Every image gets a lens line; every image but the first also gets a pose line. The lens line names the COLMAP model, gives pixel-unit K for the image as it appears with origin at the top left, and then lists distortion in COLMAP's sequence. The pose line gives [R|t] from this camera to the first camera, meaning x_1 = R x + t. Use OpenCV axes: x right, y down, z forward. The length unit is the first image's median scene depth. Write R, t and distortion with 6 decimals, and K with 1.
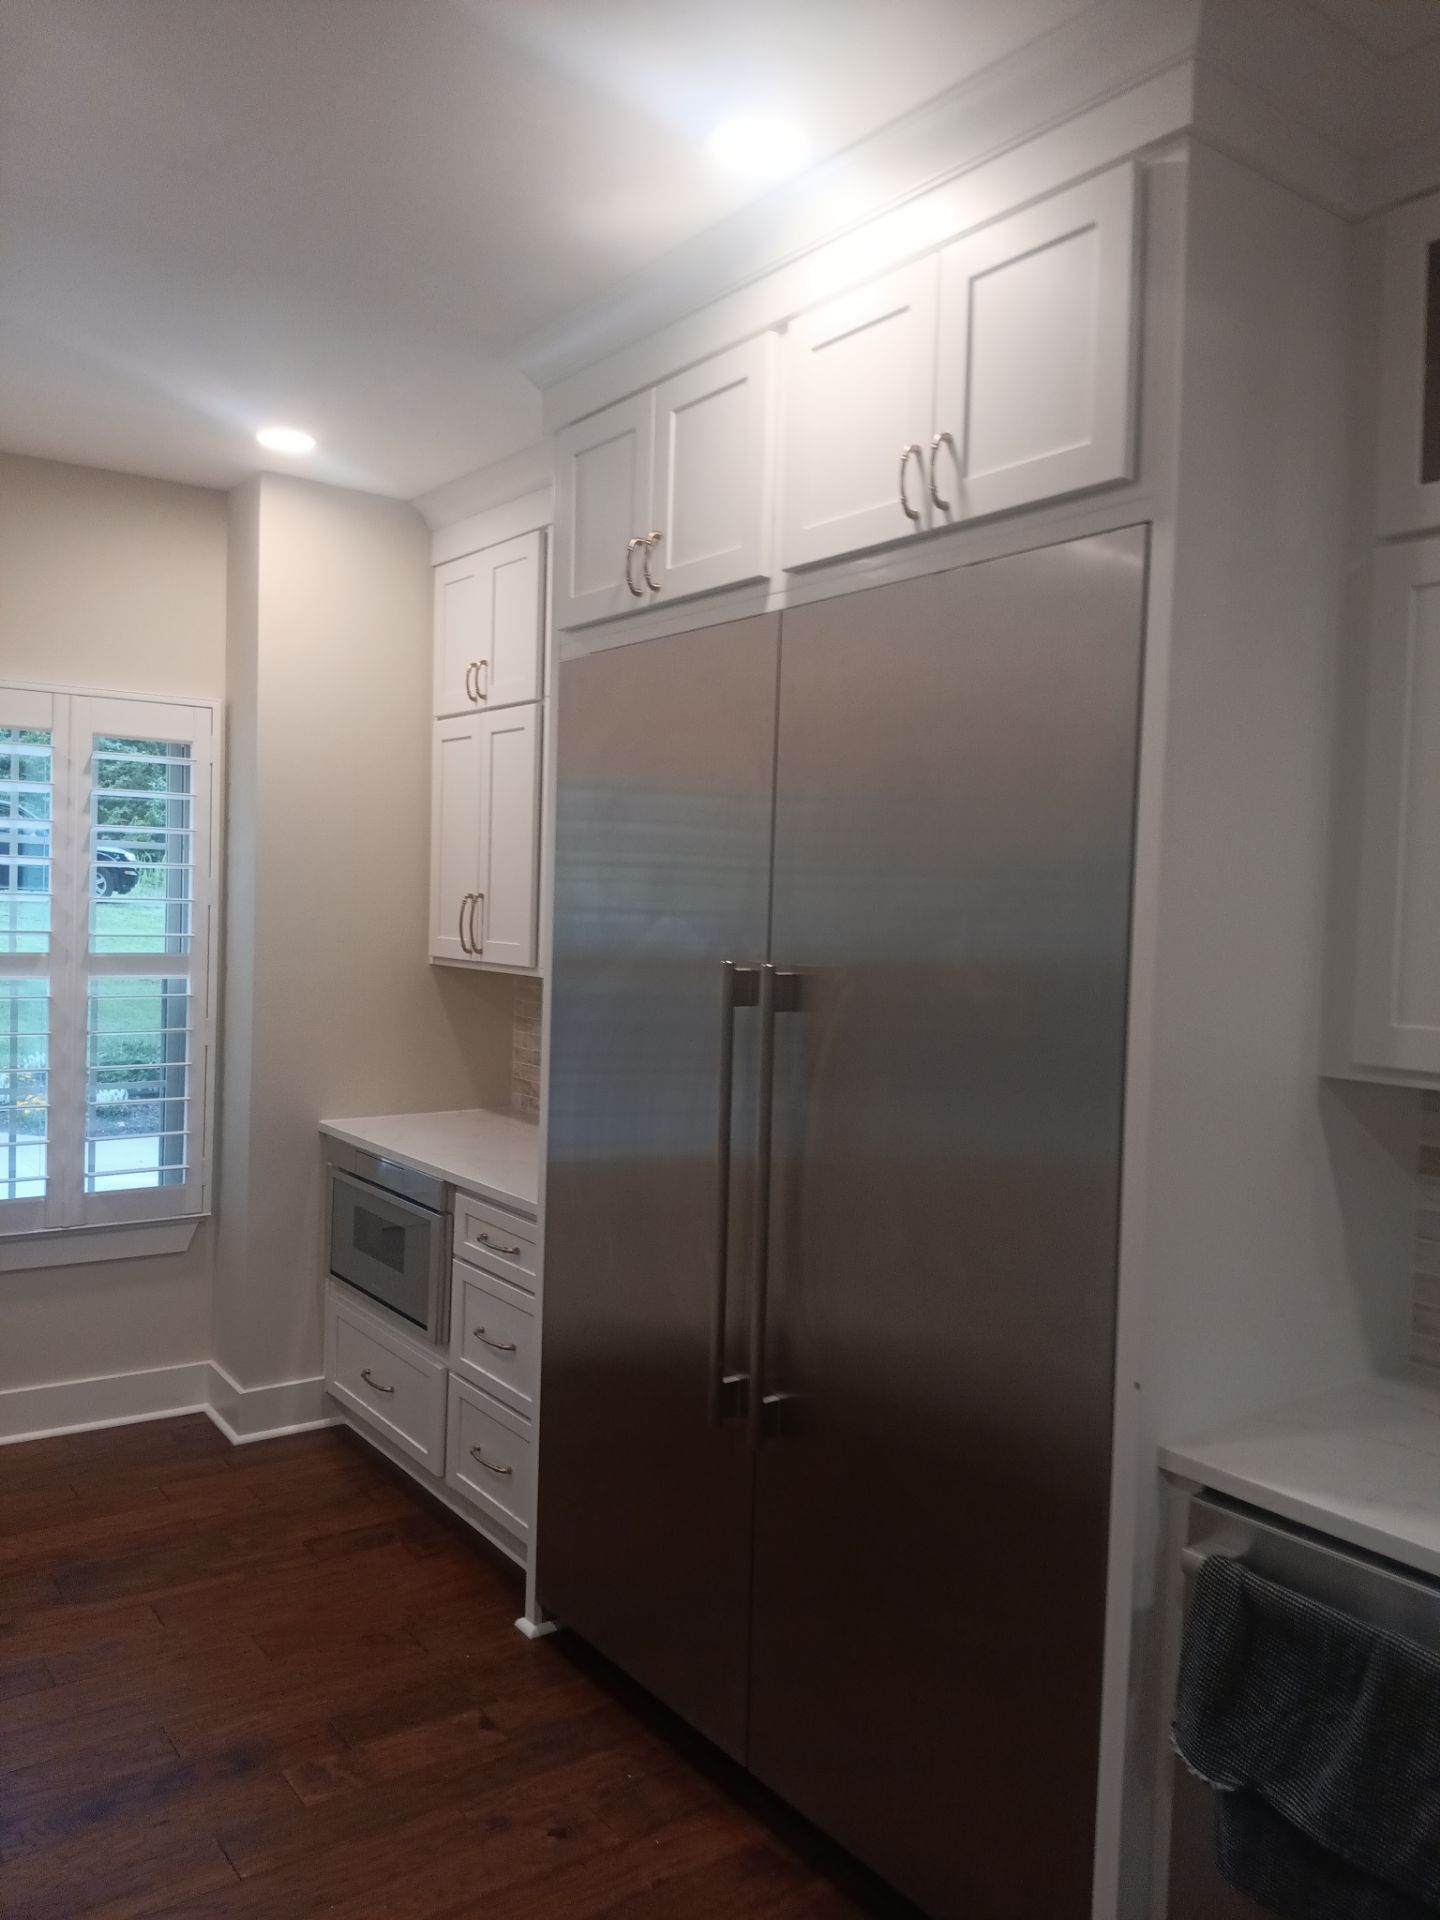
lens RADIAL K [[1463.1, 0, 732.4], [0, 1463.1, 963.1], [0, 0, 1]] dist [0.092394, -0.181569]
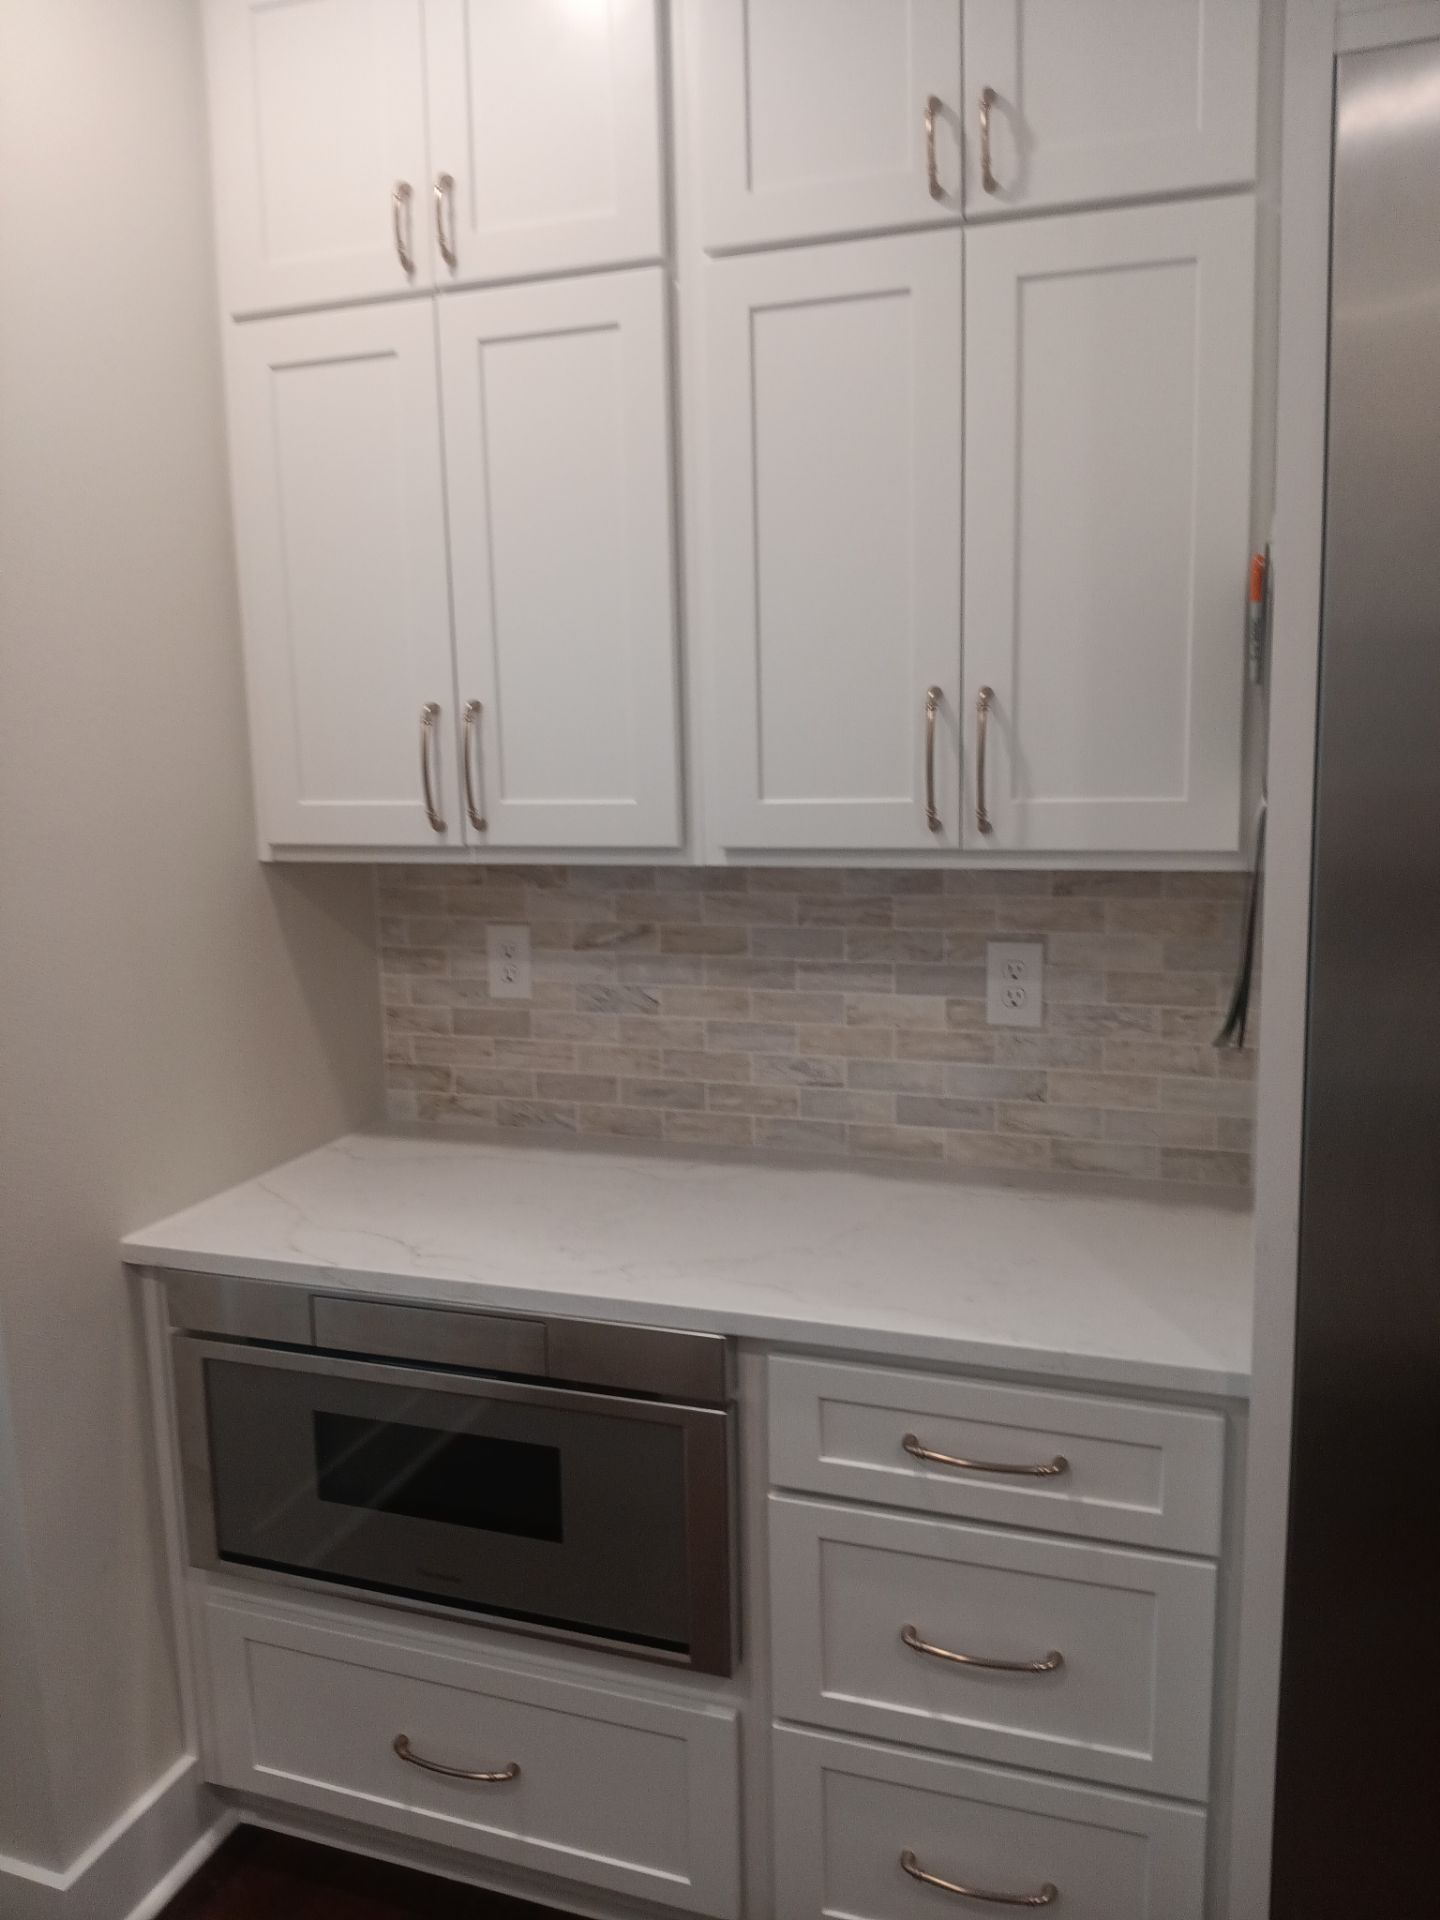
lens RADIAL K [[1463.1, 0, 732.4], [0, 1463.1, 963.1], [0, 0, 1]] dist [0.092394, -0.181569]
pose [[0.827217, -0.130401, 0.546541, -0.365867], [0.070067, 0.989044, 0.129930, -0.019364], [-0.557496, -0.069186, 0.827292, 0.546897]]
